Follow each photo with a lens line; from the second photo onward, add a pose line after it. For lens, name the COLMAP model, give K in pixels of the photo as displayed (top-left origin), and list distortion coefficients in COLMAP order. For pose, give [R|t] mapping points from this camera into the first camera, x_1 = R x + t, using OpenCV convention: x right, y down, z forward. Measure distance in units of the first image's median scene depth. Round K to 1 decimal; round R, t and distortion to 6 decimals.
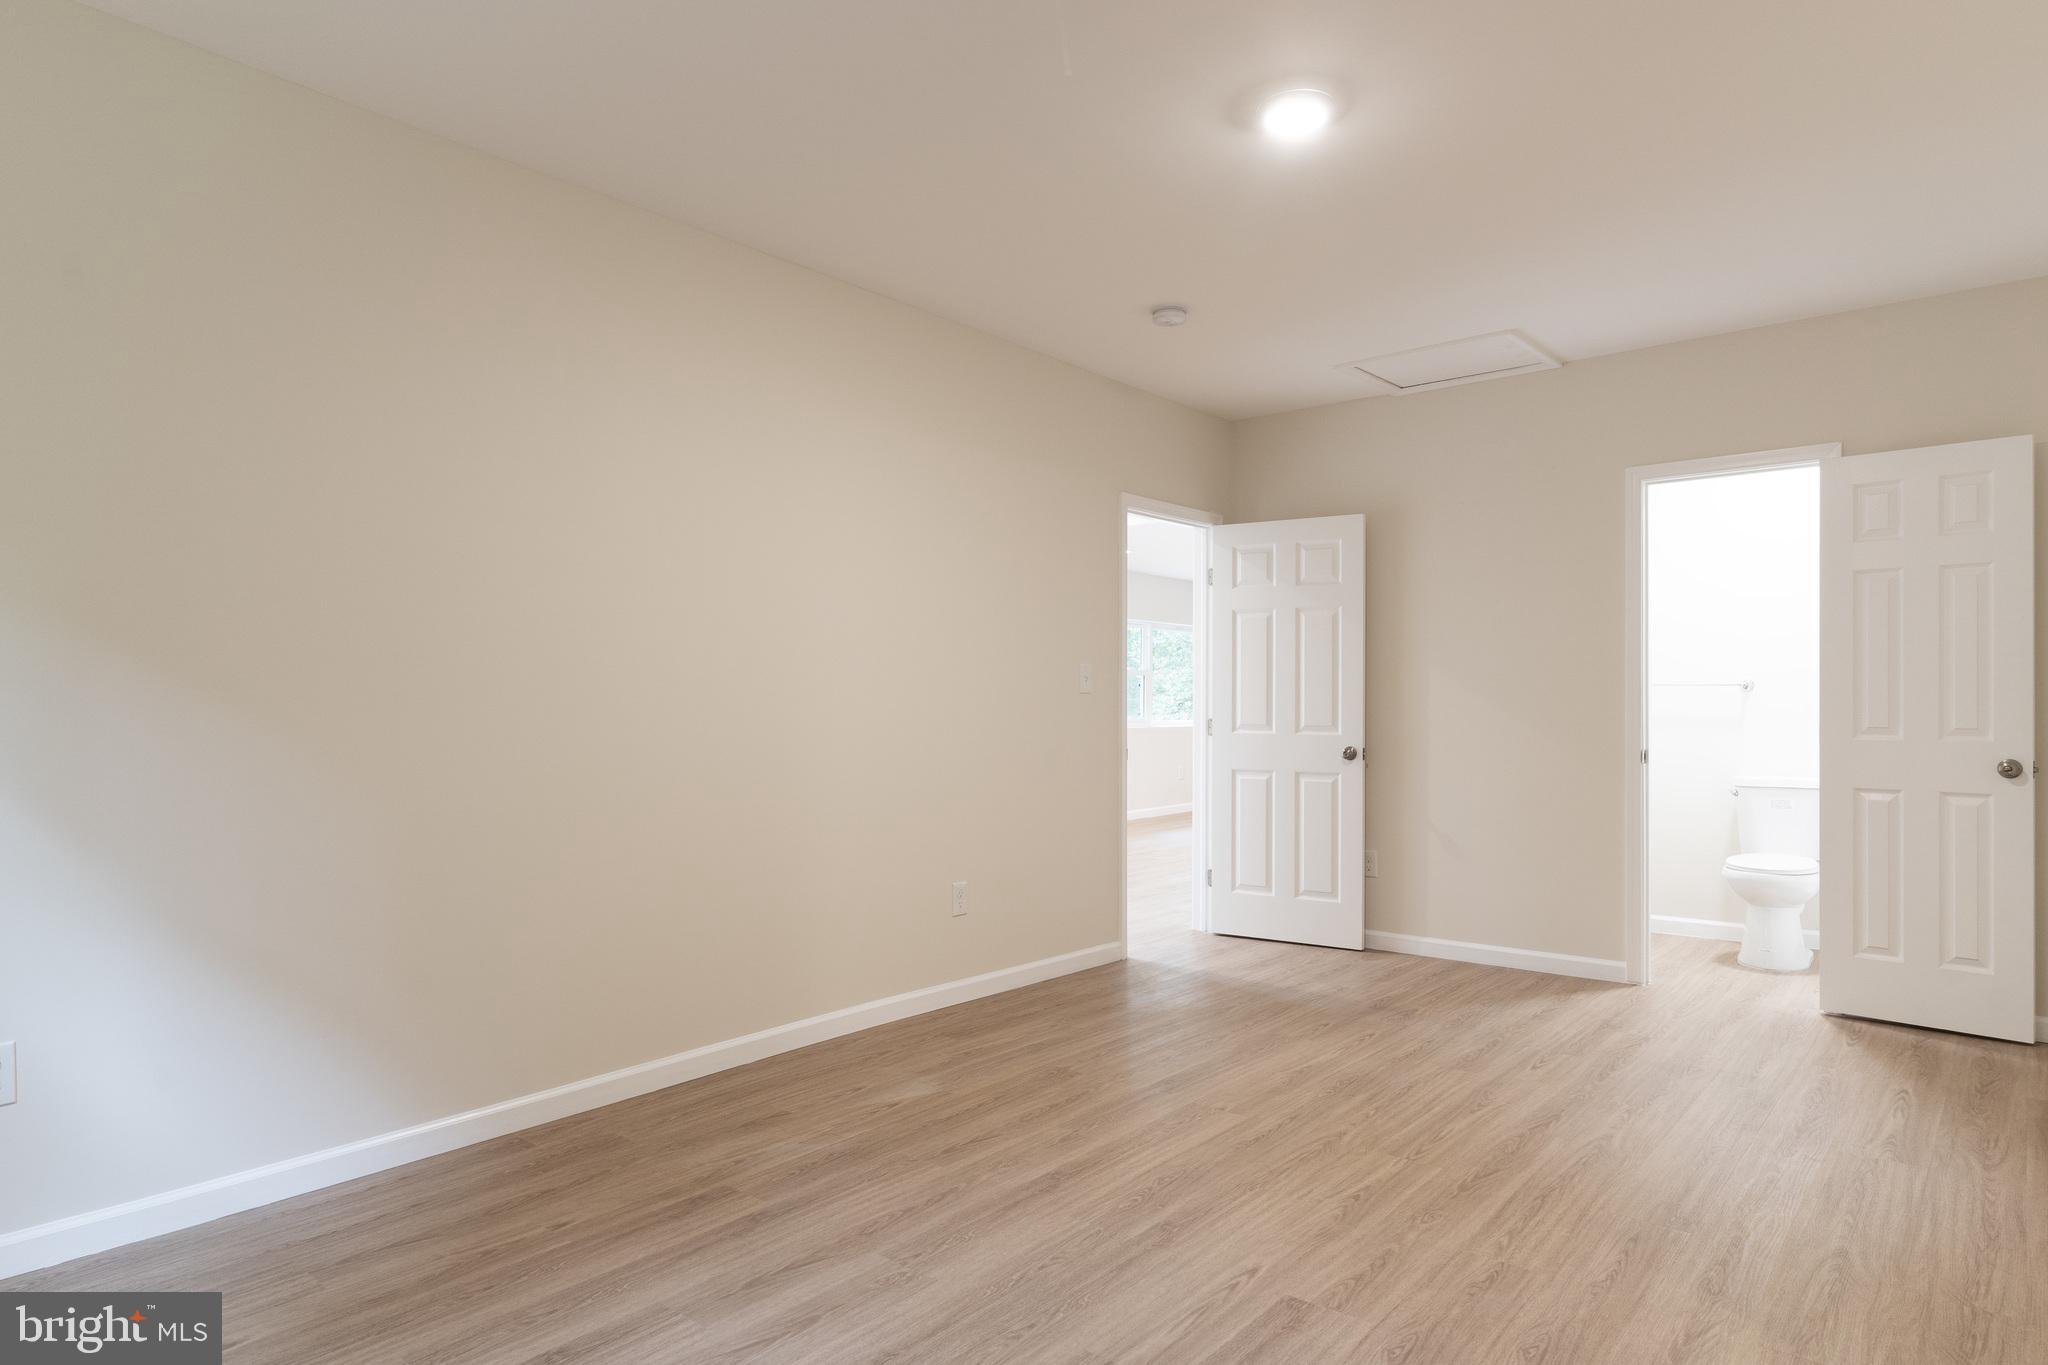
lens RADIAL K [[1231.2, 0, 1024.2], [0, 1231.2, 687.3], [0, 0, 1]] dist [-0.019753, 0.002226]
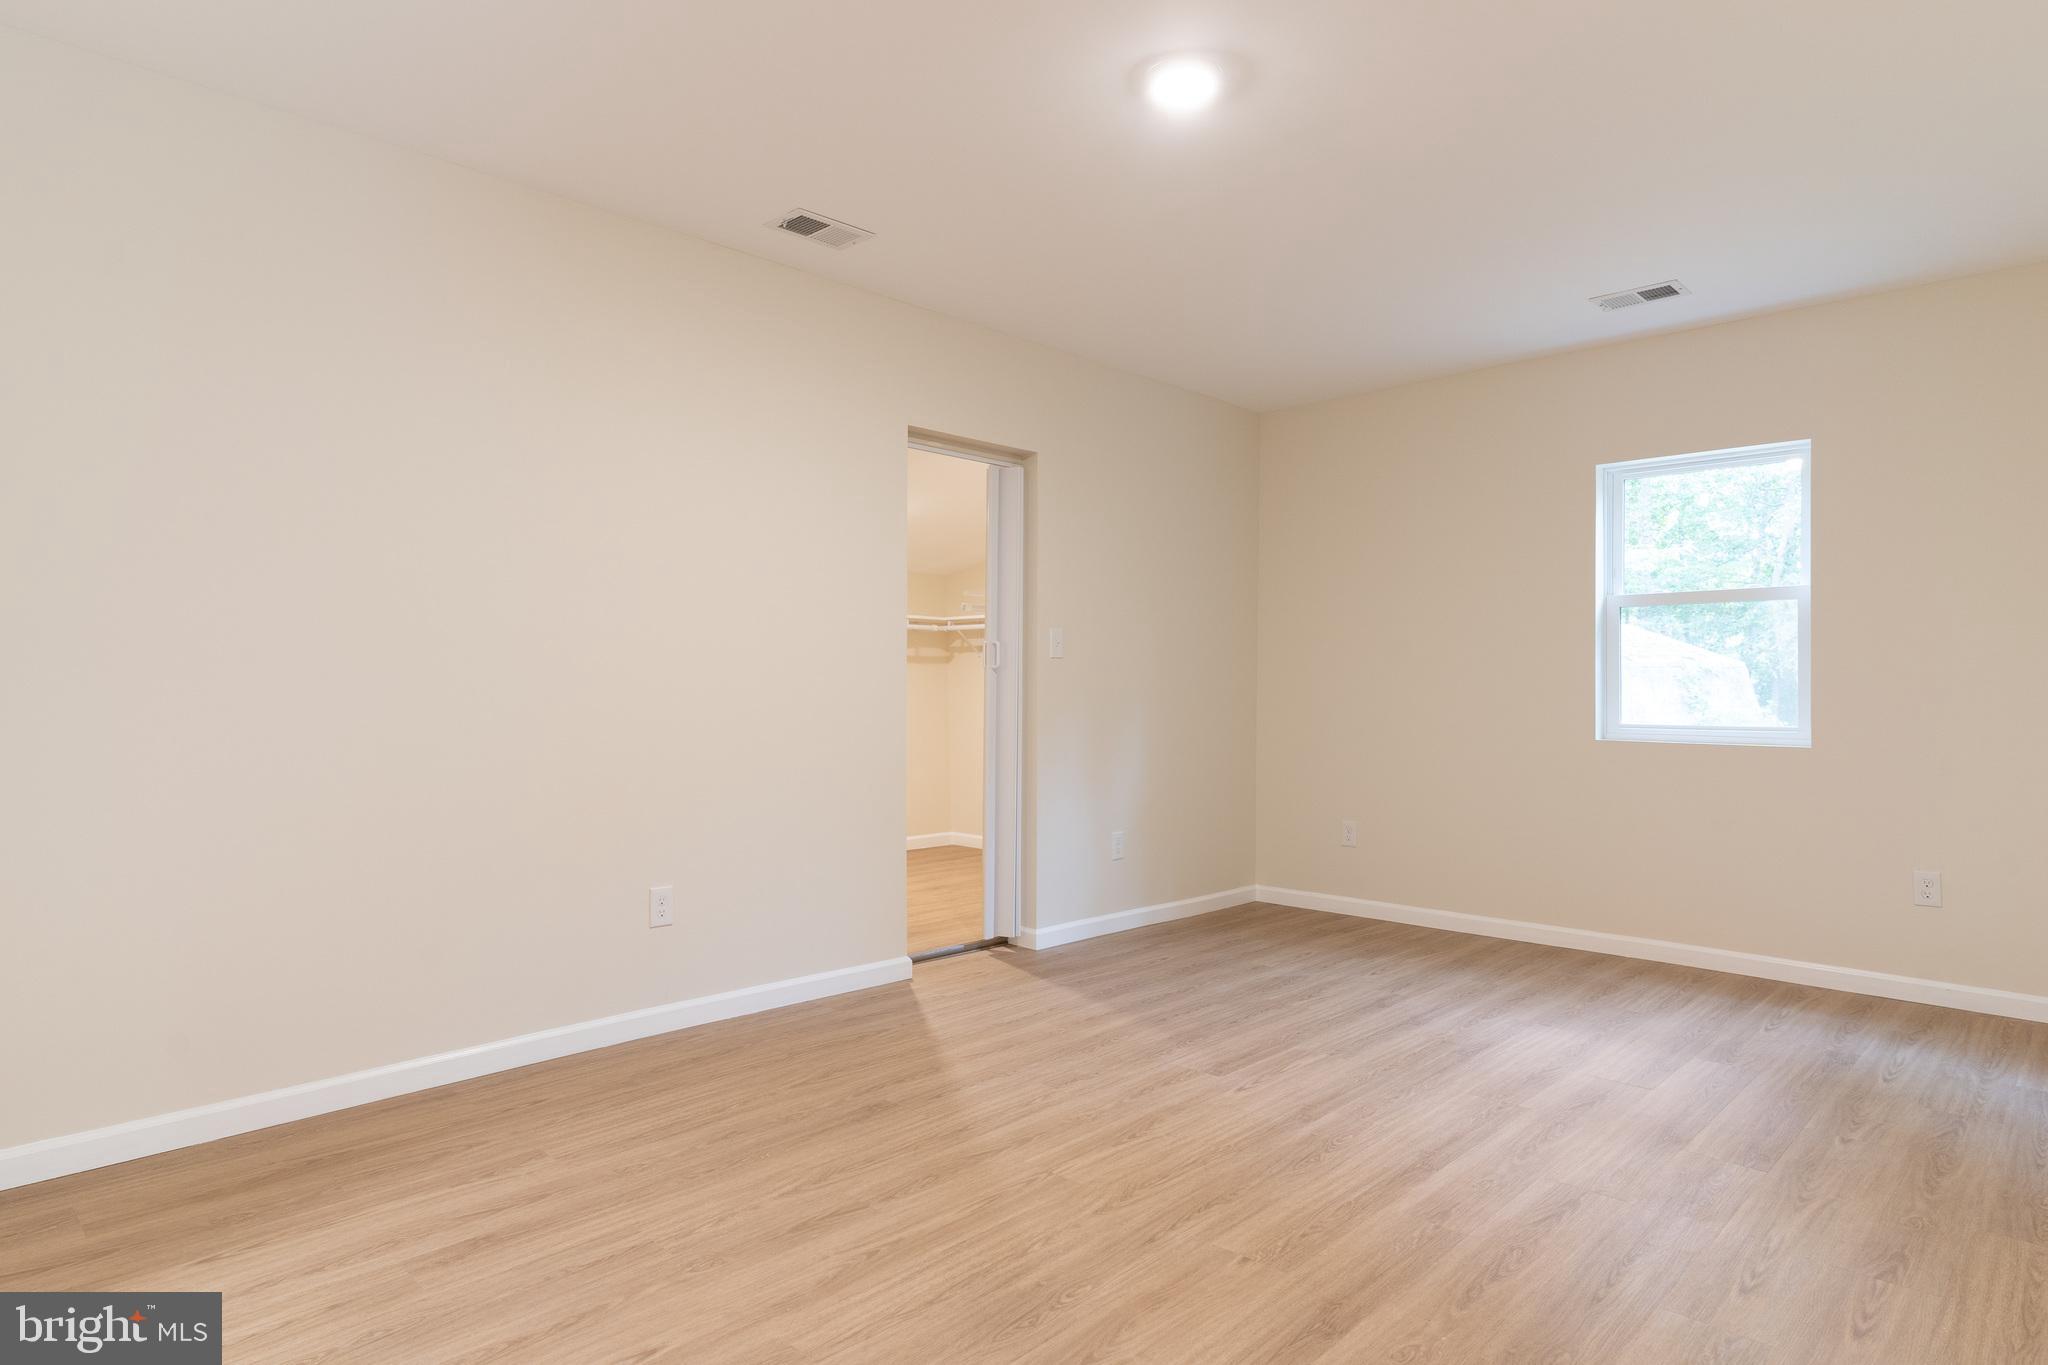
lens RADIAL K [[1231.2, 0, 1024.7], [0, 1231.2, 682.9], [0, 0, 1]] dist [-0.019753, 0.002226]
pose [[-0.997798, -0.001727, 0.066300, 0.285372], [-0.002317, 0.999958, -0.008819, 0.024598], [-0.066282, -0.008953, -0.997761, 2.024397]]
